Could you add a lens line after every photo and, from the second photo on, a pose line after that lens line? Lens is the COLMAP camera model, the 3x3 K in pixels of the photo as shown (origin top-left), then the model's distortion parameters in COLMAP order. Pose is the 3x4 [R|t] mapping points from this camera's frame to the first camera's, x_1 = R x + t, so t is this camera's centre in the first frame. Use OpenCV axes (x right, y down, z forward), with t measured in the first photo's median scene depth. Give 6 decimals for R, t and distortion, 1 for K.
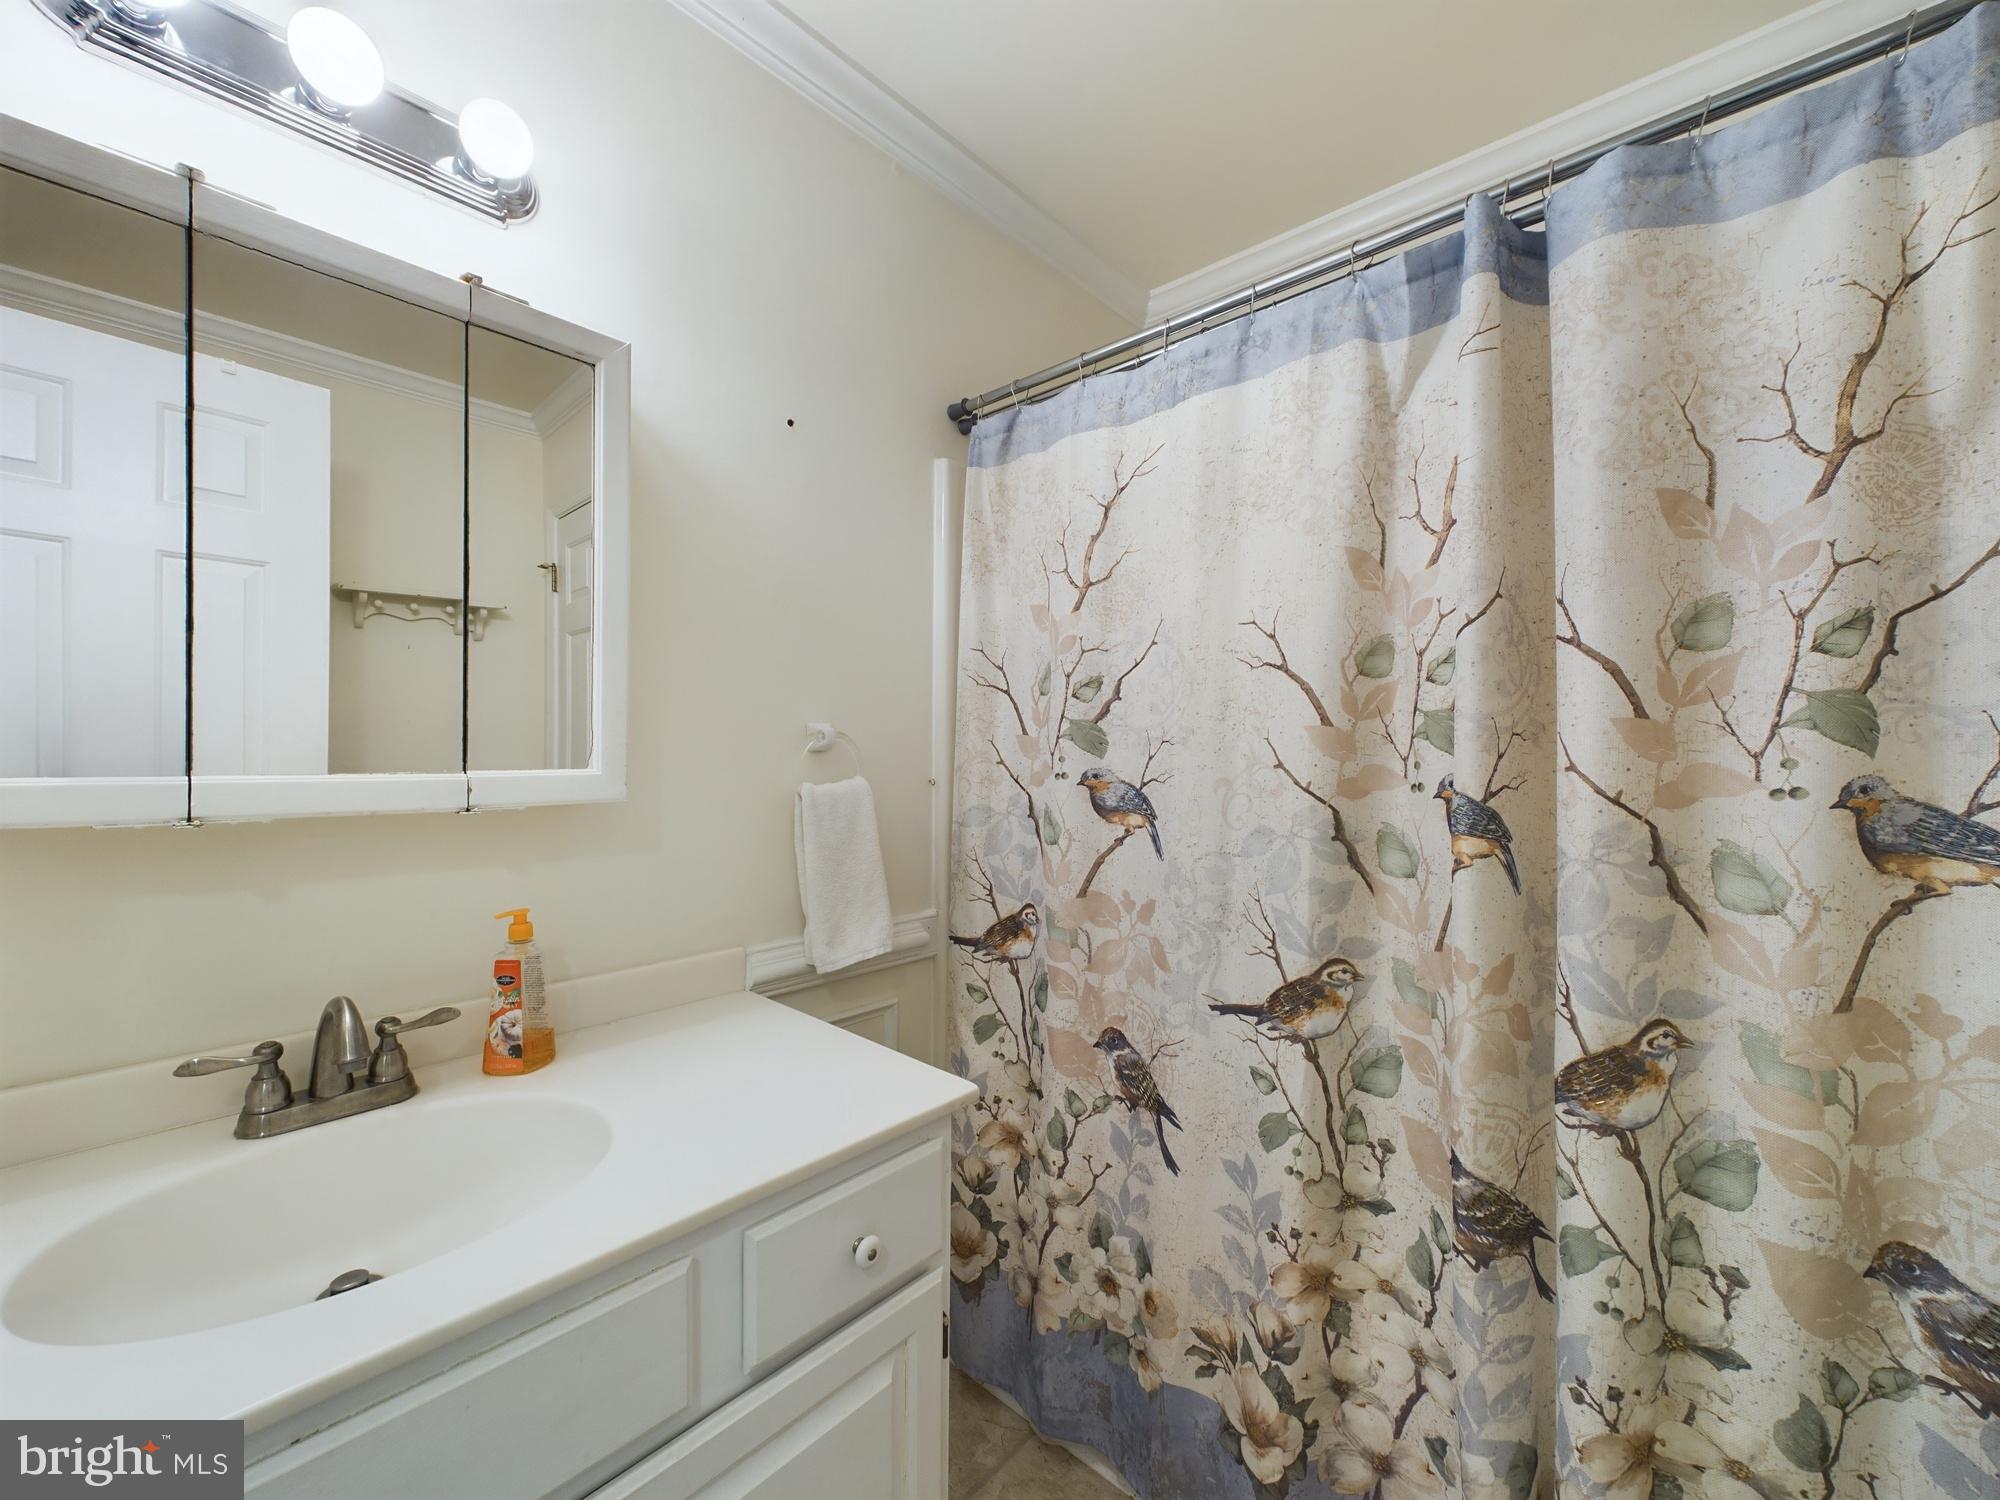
lens RADIAL K [[812.4, 0, 1011.7], [0, 812.4, 747.5], [0, 0, 1]] dist [0.009905, -0.001665]
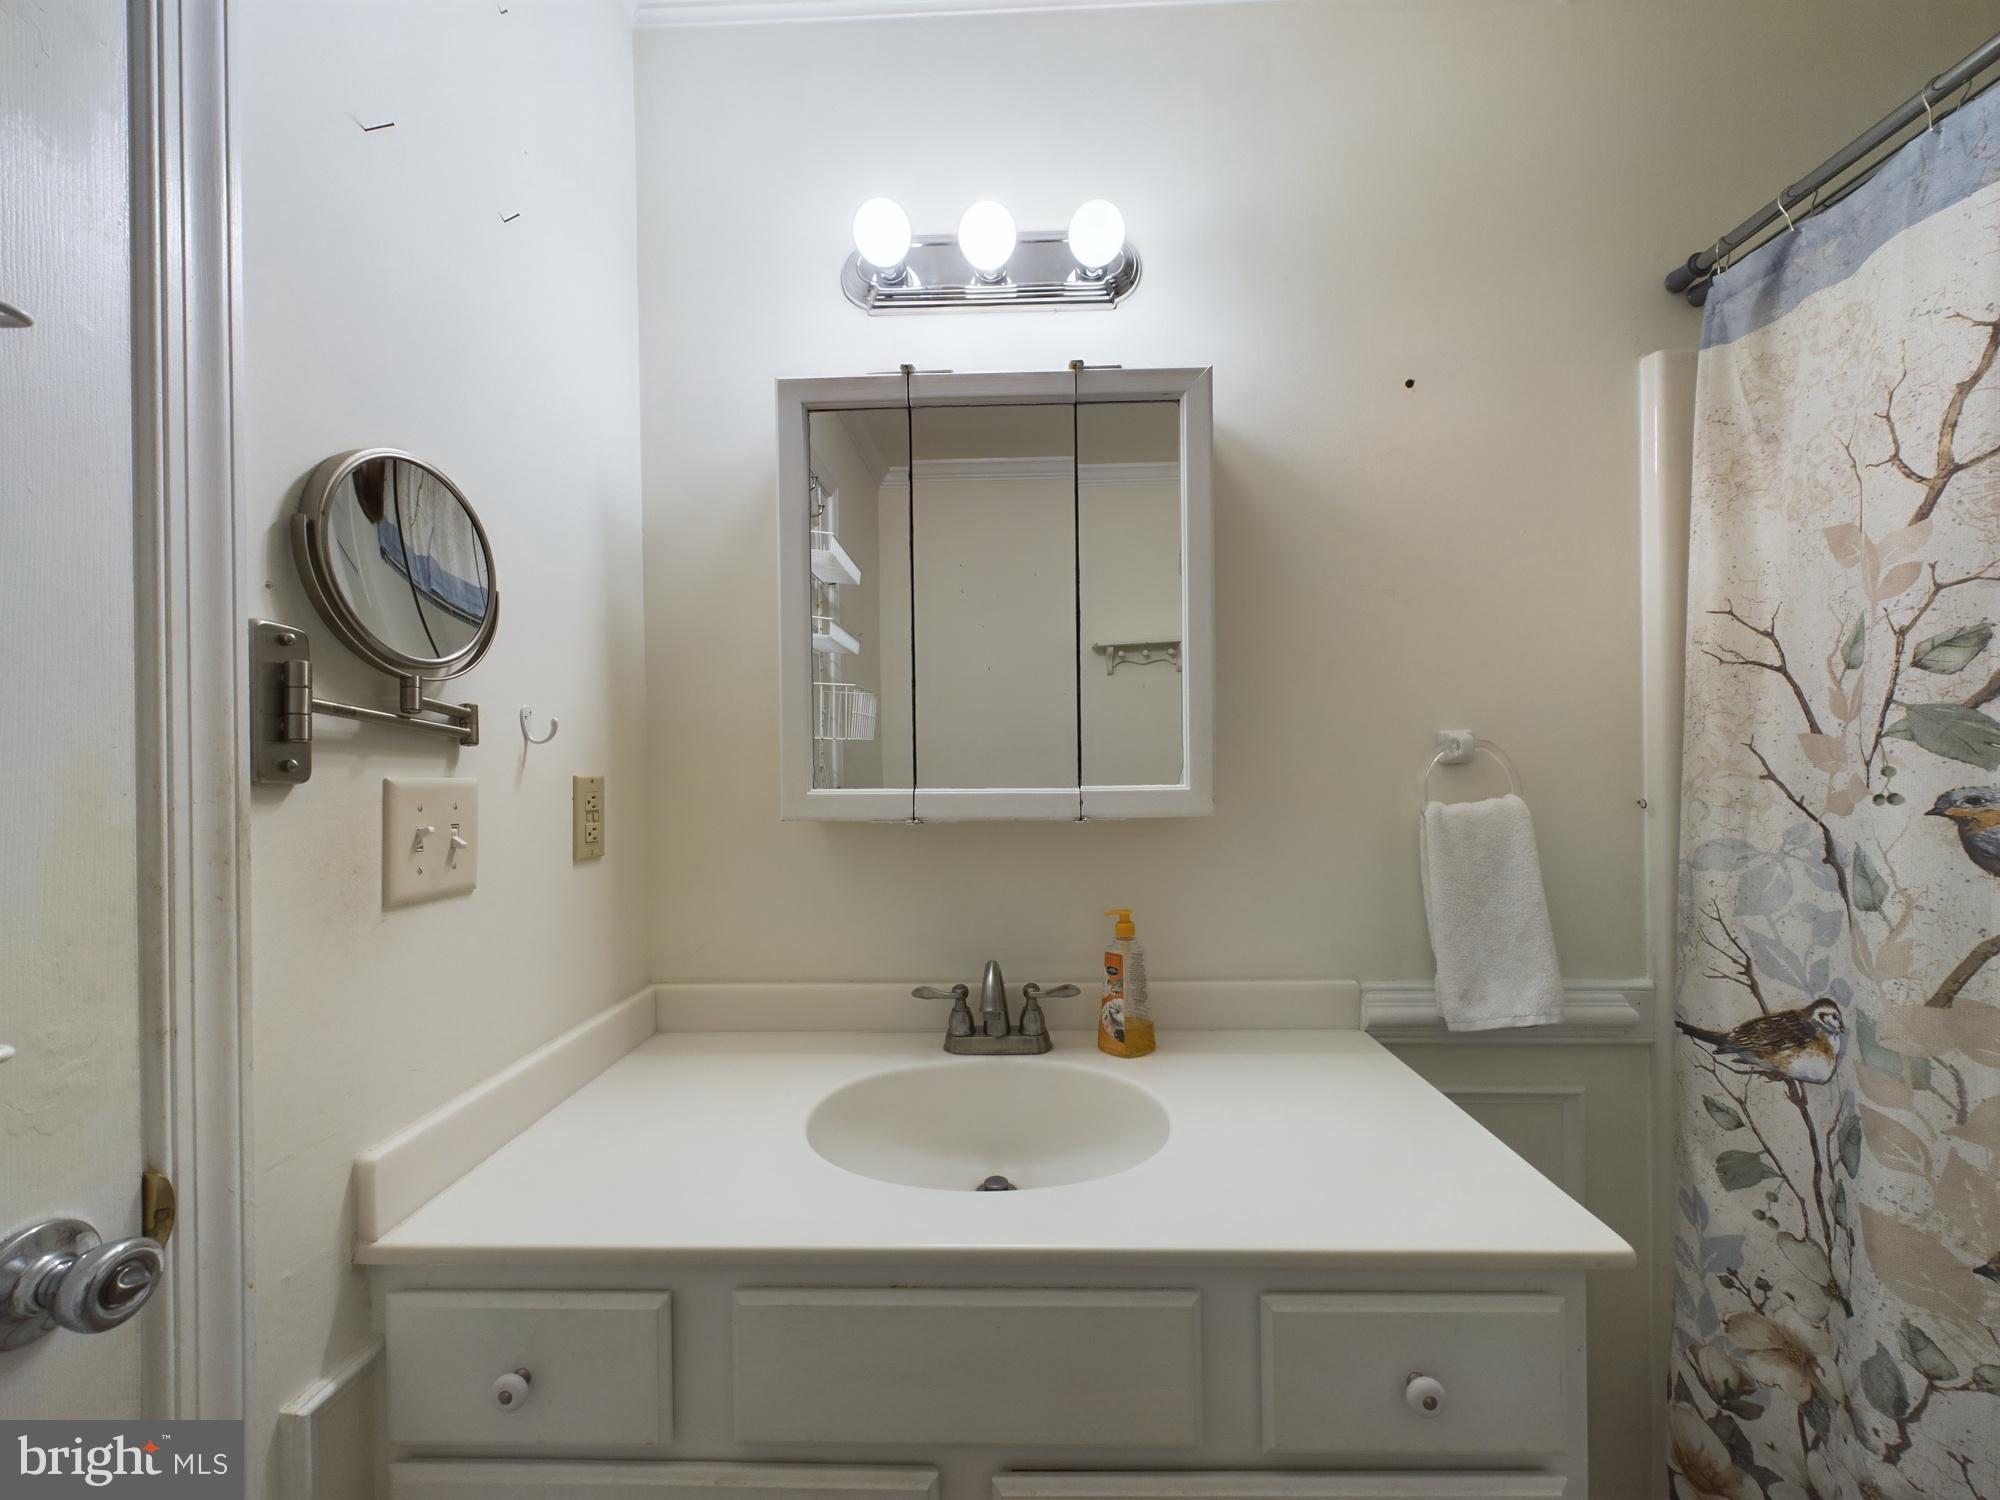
lens RADIAL K [[812.4, 0, 1000.3], [0, 812.4, 764.8], [0, 0, 1]] dist [0.009905, -0.001665]
pose [[0.651071, -0.013505, -0.758897, 0.095023], [0.017413, 0.999844, -0.002853, -0.000174], [0.758817, -0.011357, 0.651205, 0.100932]]
